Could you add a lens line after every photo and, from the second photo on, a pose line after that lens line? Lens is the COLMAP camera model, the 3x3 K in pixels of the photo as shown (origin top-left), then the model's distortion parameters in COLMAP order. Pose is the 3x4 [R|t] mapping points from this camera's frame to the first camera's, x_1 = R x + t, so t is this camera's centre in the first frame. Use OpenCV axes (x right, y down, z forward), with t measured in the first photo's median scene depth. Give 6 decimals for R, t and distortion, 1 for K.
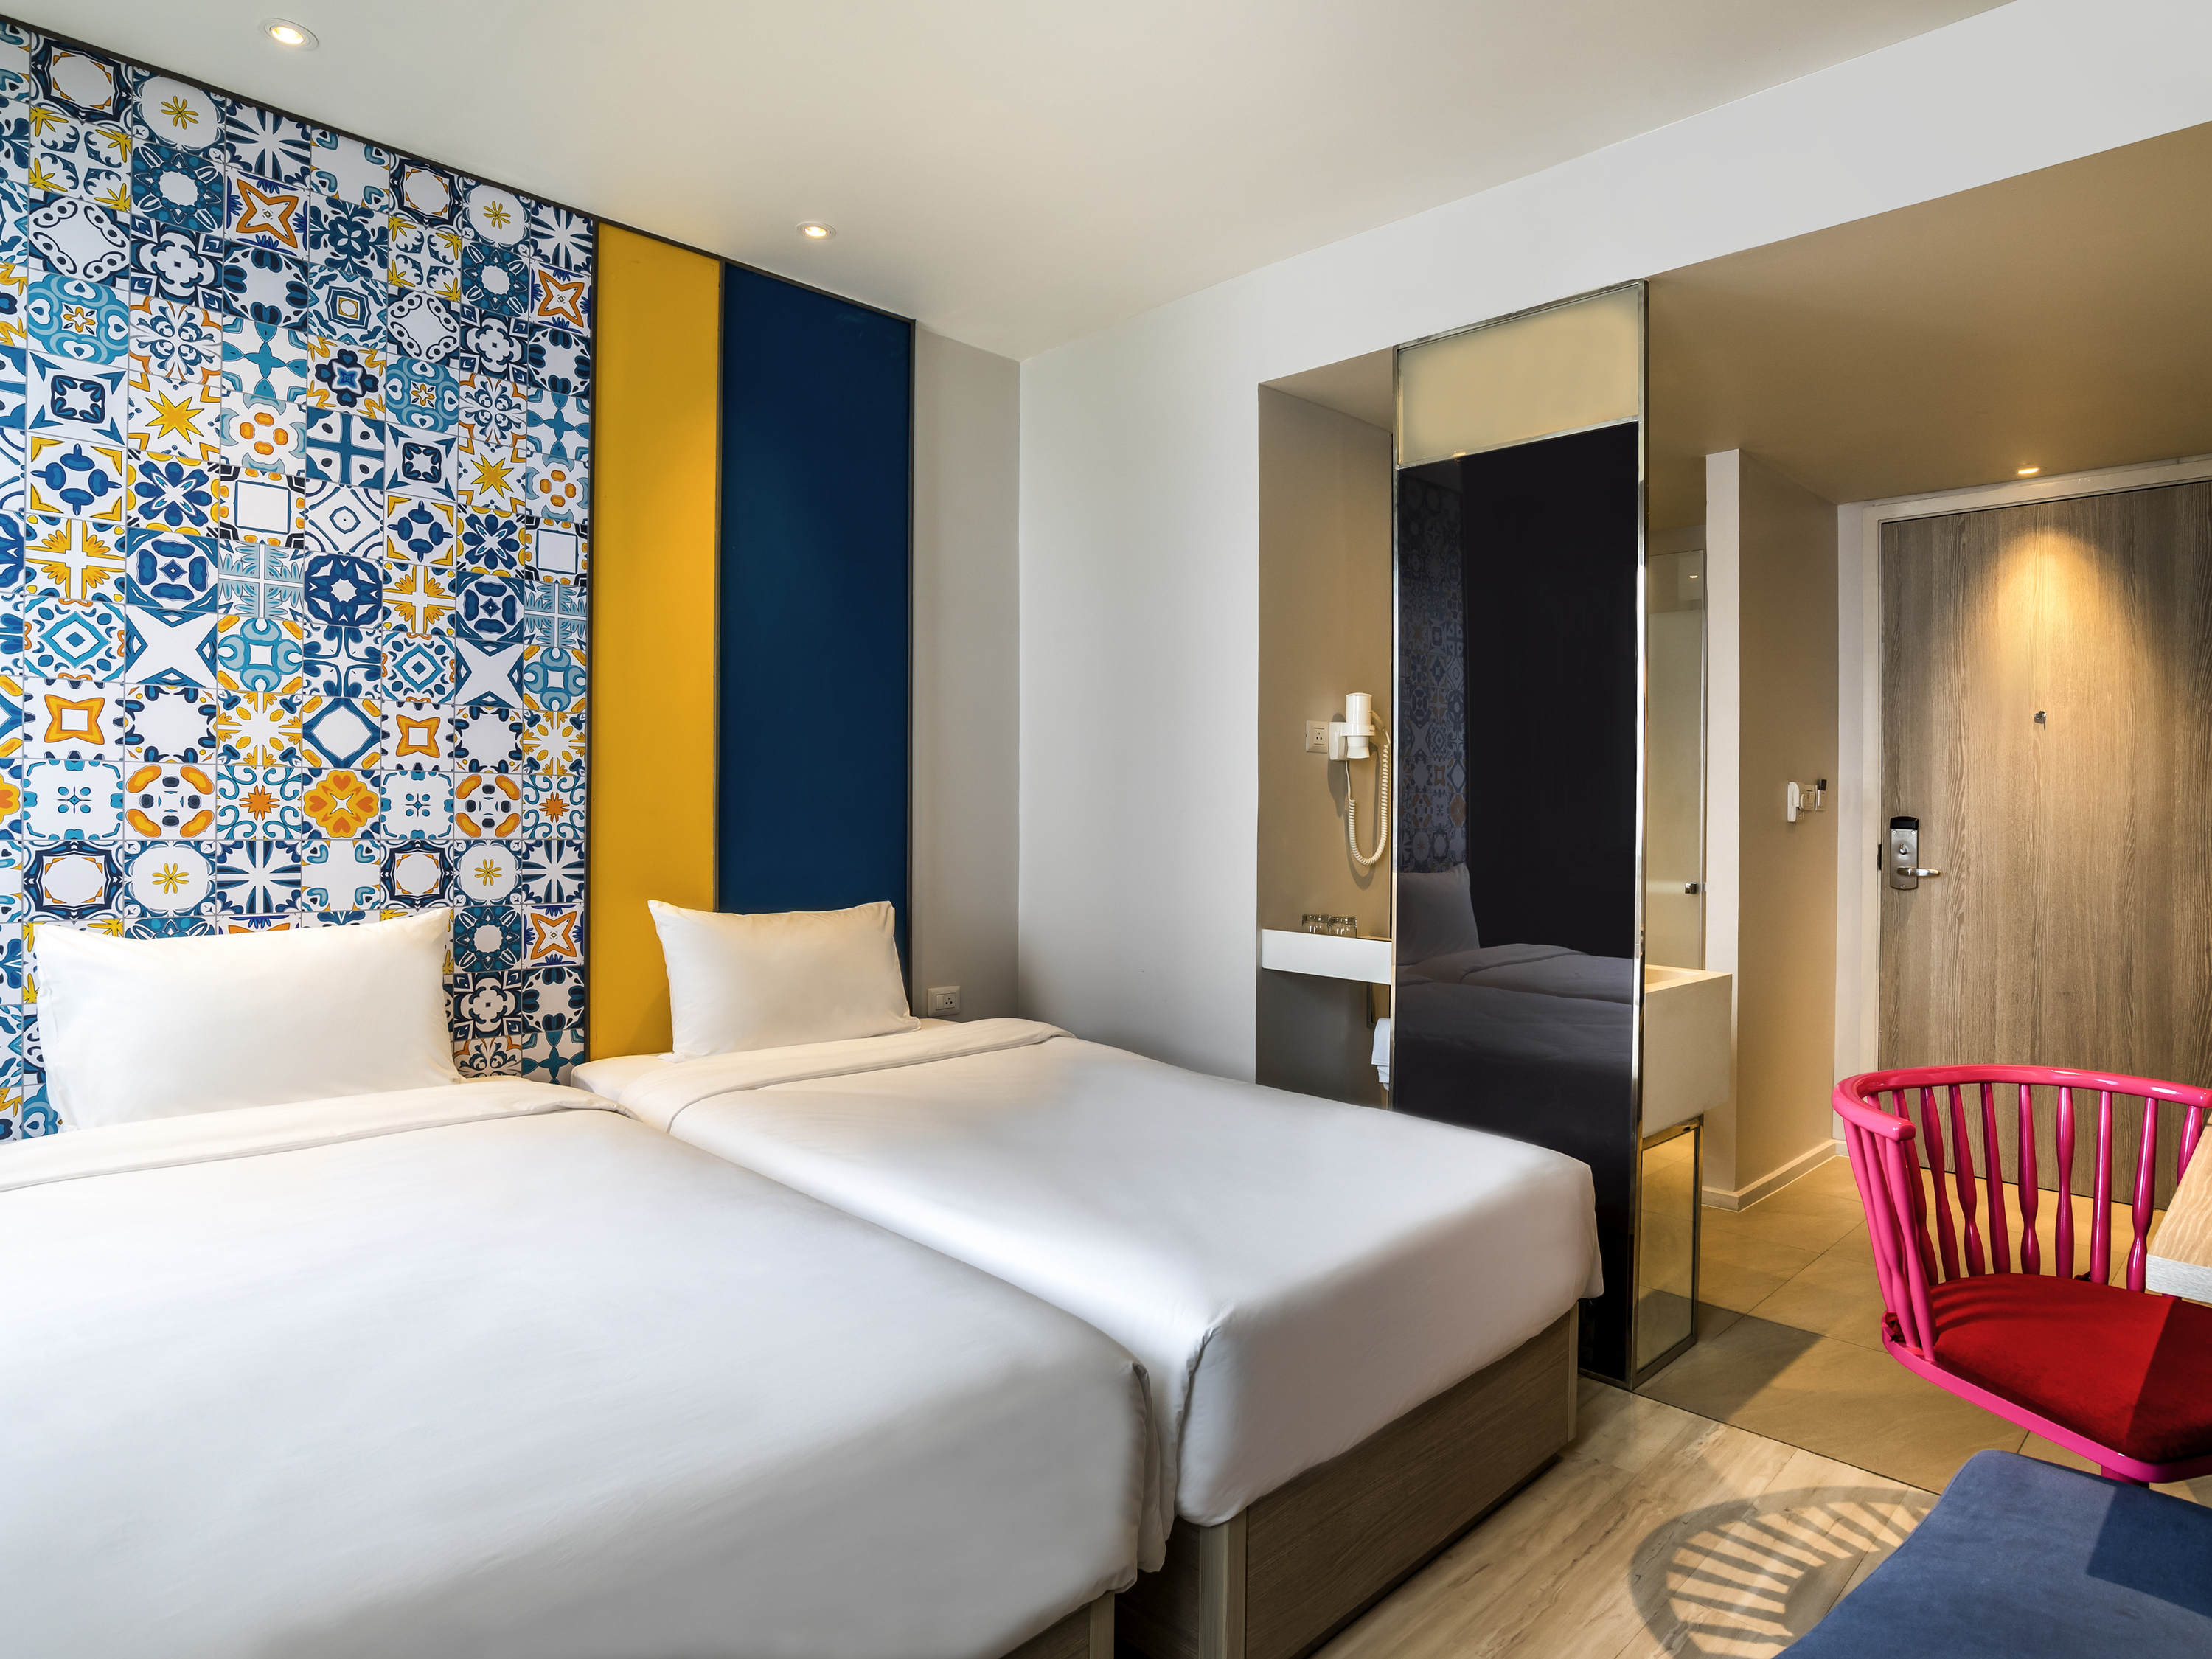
lens RADIAL K [[1287.4, 0, 1106.9], [0, 1287.4, 820.9], [0, 0, 1]] dist [-0.024909, 0.001198]
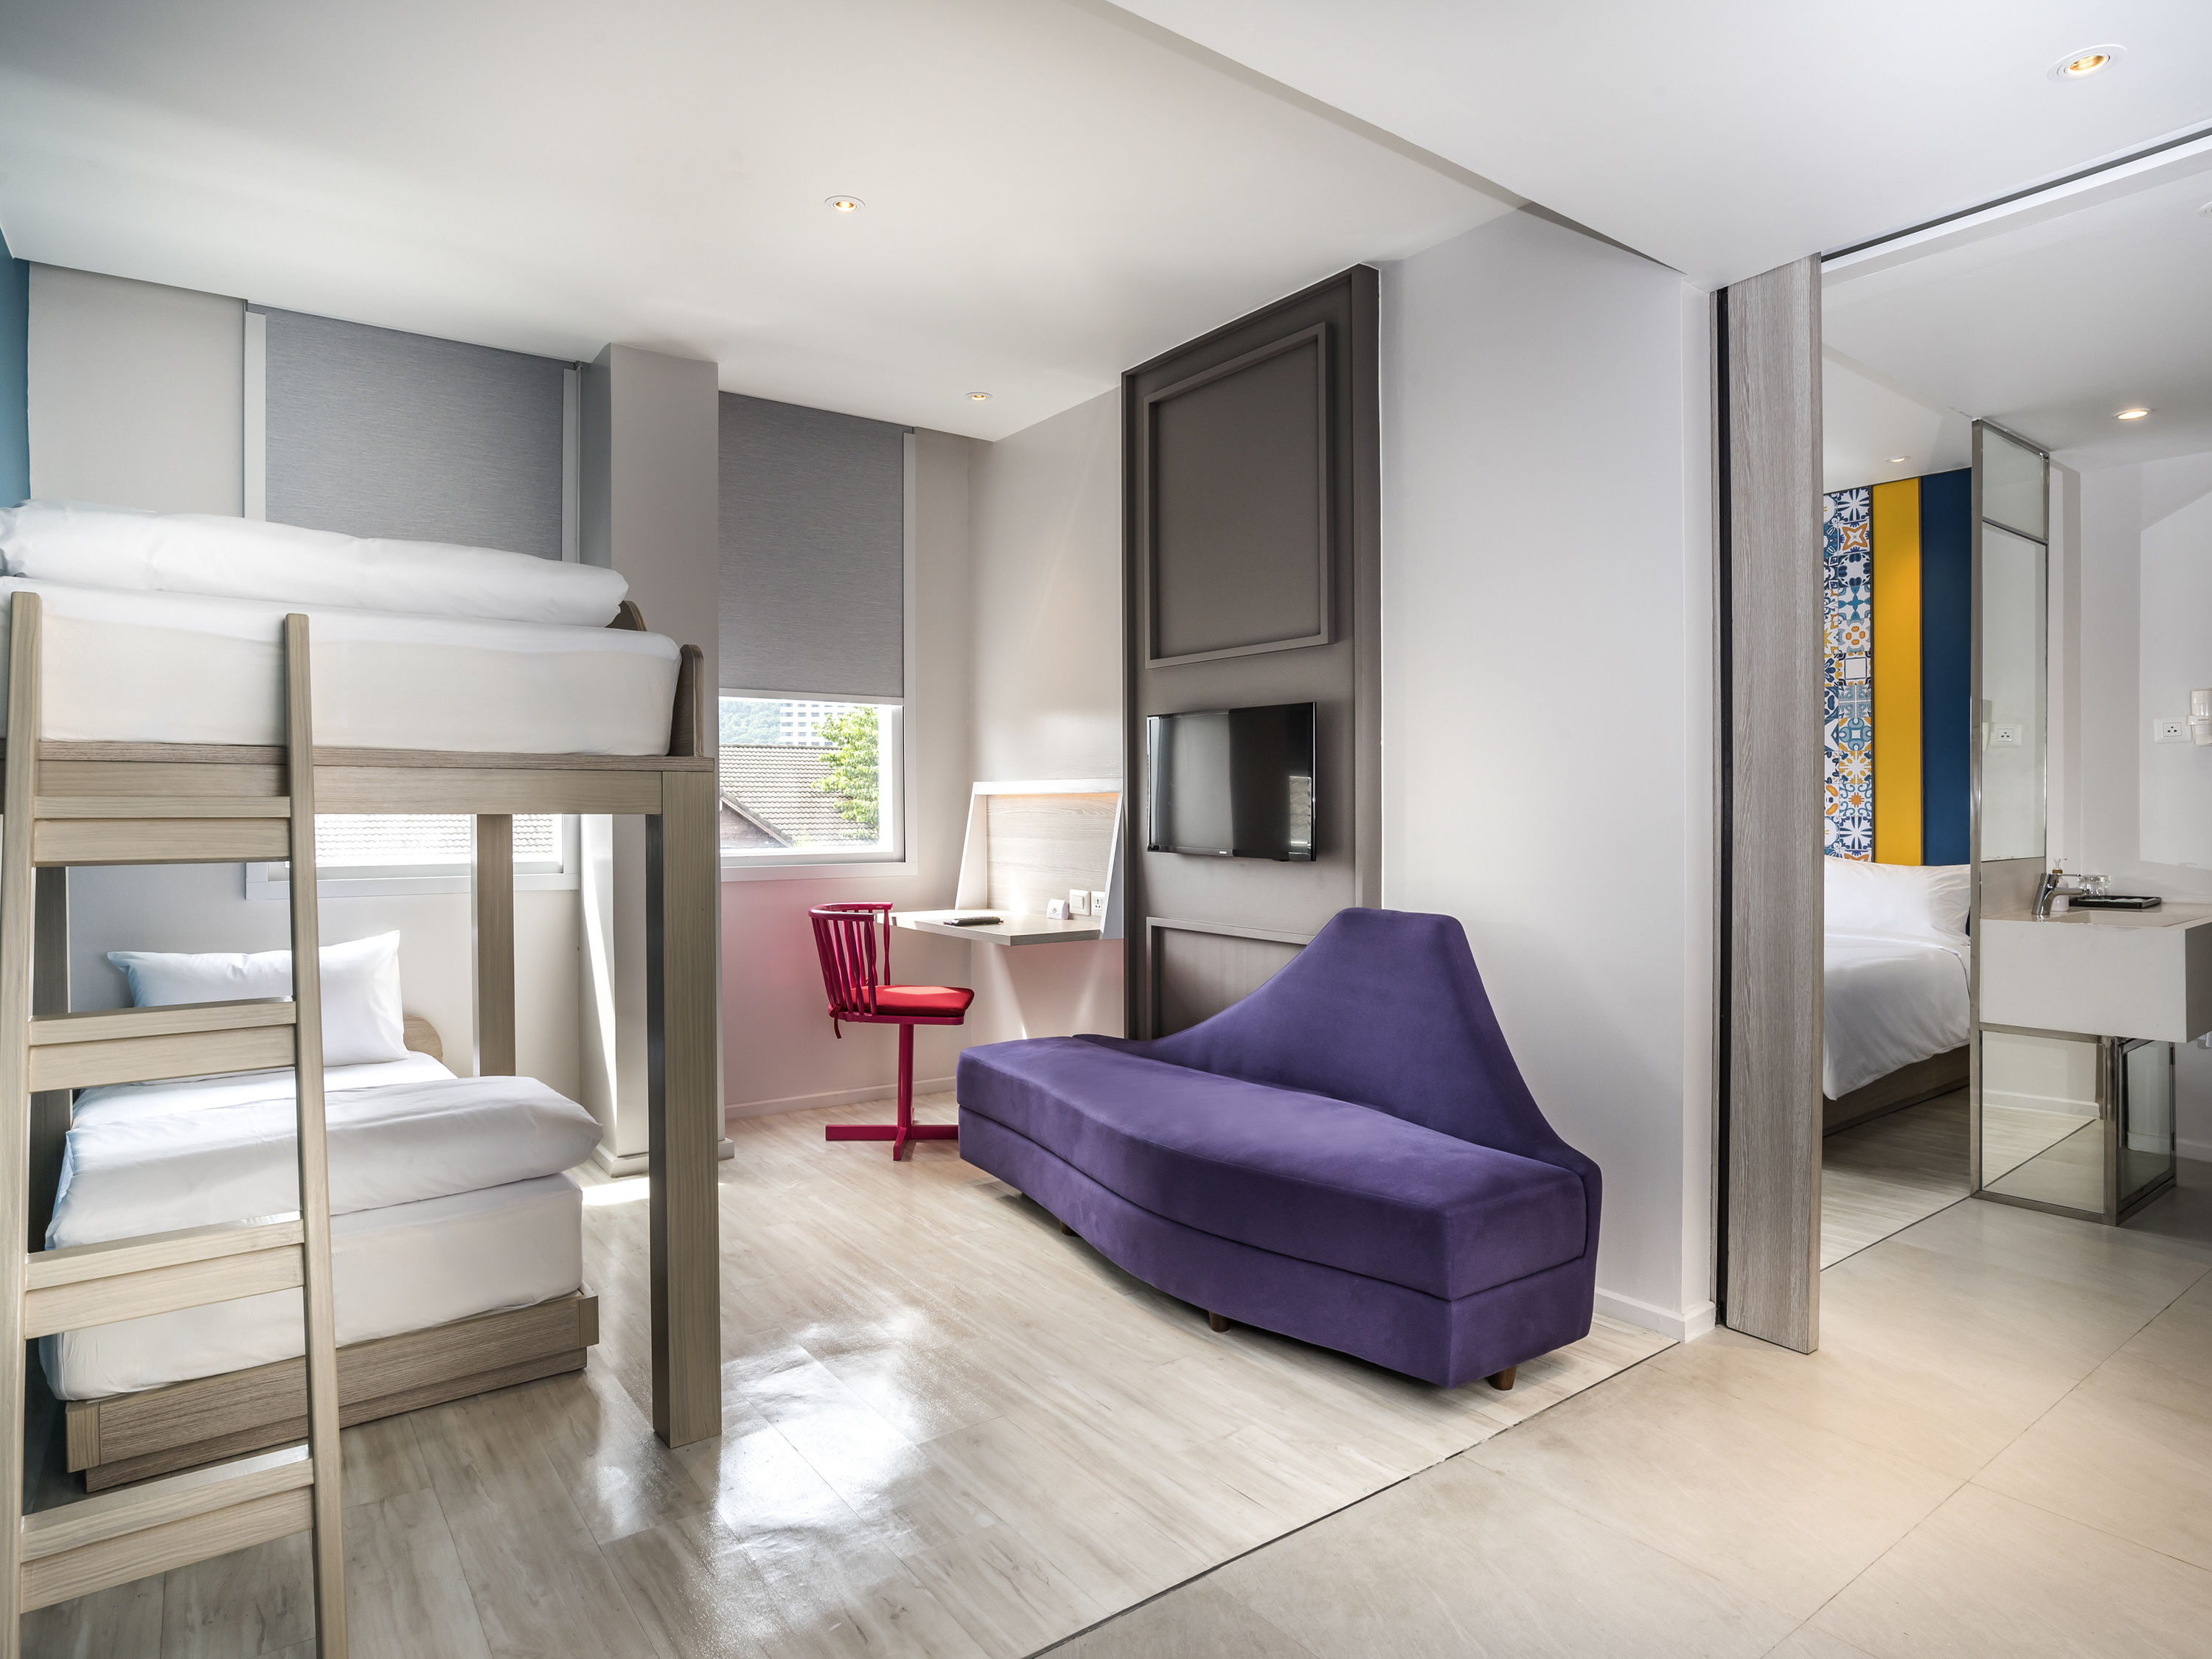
lens RADIAL K [[1287.4, 0, 1105.8], [0, 1287.4, 818.9], [0, 0, 1]] dist [-0.024909, 0.001198]
pose [[-0.136289, 0.012008, -0.990596, 1.646074], [0.014953, 0.999838, 0.010063, -0.018190], [0.990556, -0.013441, -0.136447, 0.133879]]
